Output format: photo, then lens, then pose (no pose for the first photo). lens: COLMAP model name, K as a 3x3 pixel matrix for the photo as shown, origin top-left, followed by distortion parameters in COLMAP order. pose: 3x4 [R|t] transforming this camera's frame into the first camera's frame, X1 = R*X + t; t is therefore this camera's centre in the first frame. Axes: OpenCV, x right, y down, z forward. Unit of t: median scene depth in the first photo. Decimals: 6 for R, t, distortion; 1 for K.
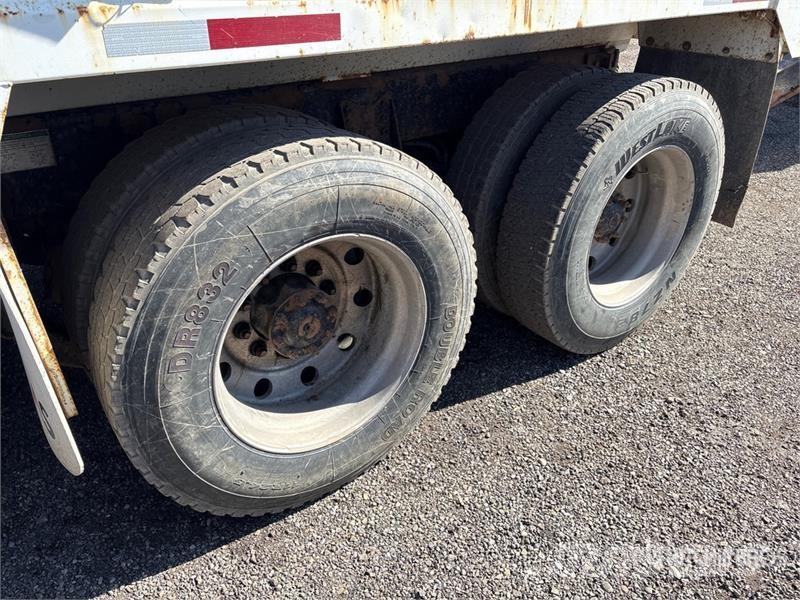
lens RADIAL K [[616.7, 0, 397.7], [0, 616.7, 298.6], [0, 0, 1]] dist [0.031259, -0.028649]
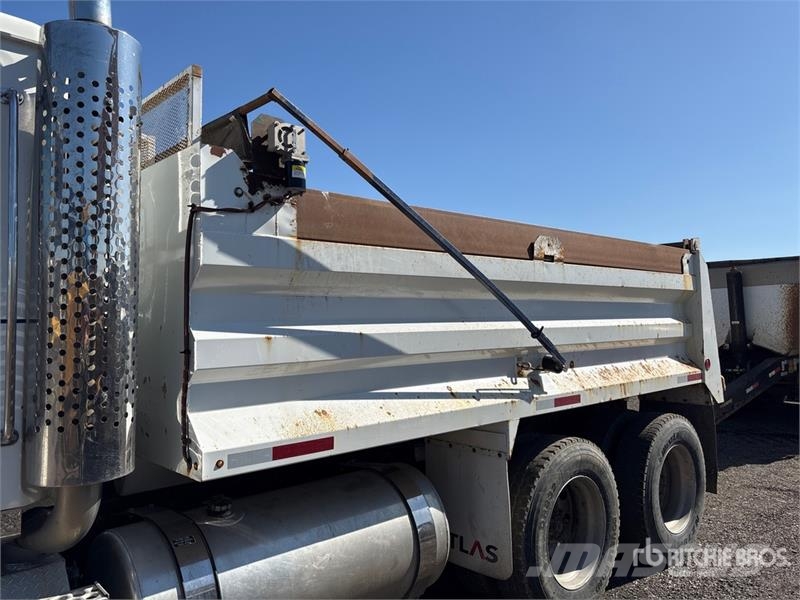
lens RADIAL K [[616.7, 0, 404.1], [0, 616.7, 292.9], [0, 0, 1]] dist [0.031259, -0.028649]
pose [[0.993271, -0.014213, 0.114935, -0.889219], [0.073308, 0.845460, -0.528984, 0.446640], [-0.089654, 0.533850, 0.840813, -1.178242]]
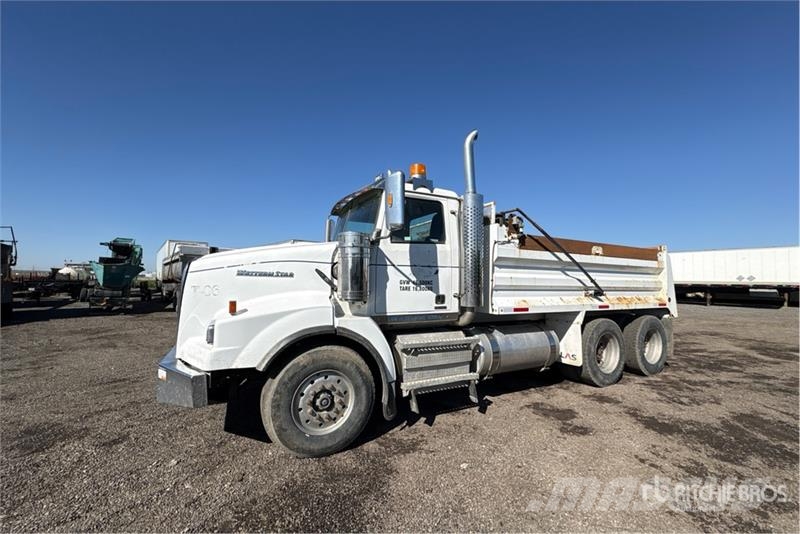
lens RADIAL K [[321.9, 0, 397.6], [0, 321.9, 262.9], [0, 0, 1]] dist [-0.001011, 0.000208]
pose [[0.987745, 0.006398, -0.155944, -1.475399], [-0.089904, 0.840064, -0.534986, 1.056211], [0.127580, 0.542450, 0.830344, -2.119726]]
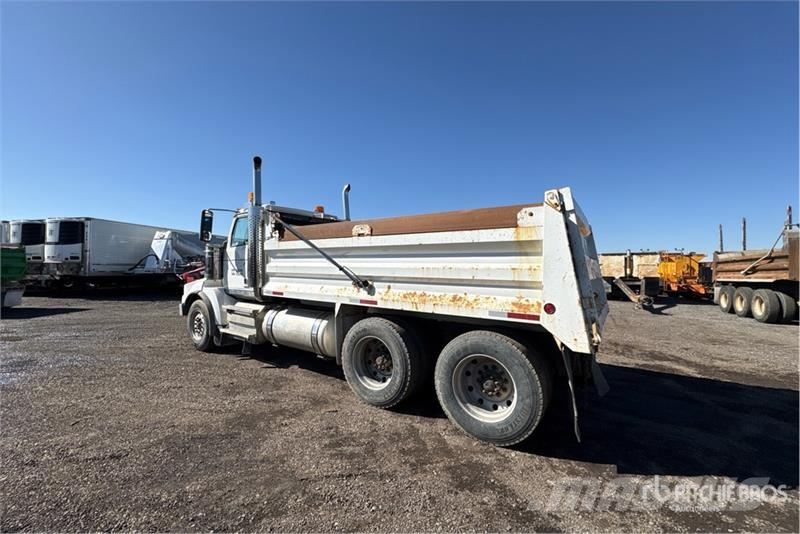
lens RADIAL K [[321.9, 0, 396.5], [0, 321.9, 271.2], [0, 0, 1]] dist [-0.001011, 0.000208]
pose [[0.313241, -0.001301, -0.949673, 1.961616], [-0.490583, 0.856016, -0.162987, -0.194525], [0.813147, 0.516948, 0.267501, 0.104138]]
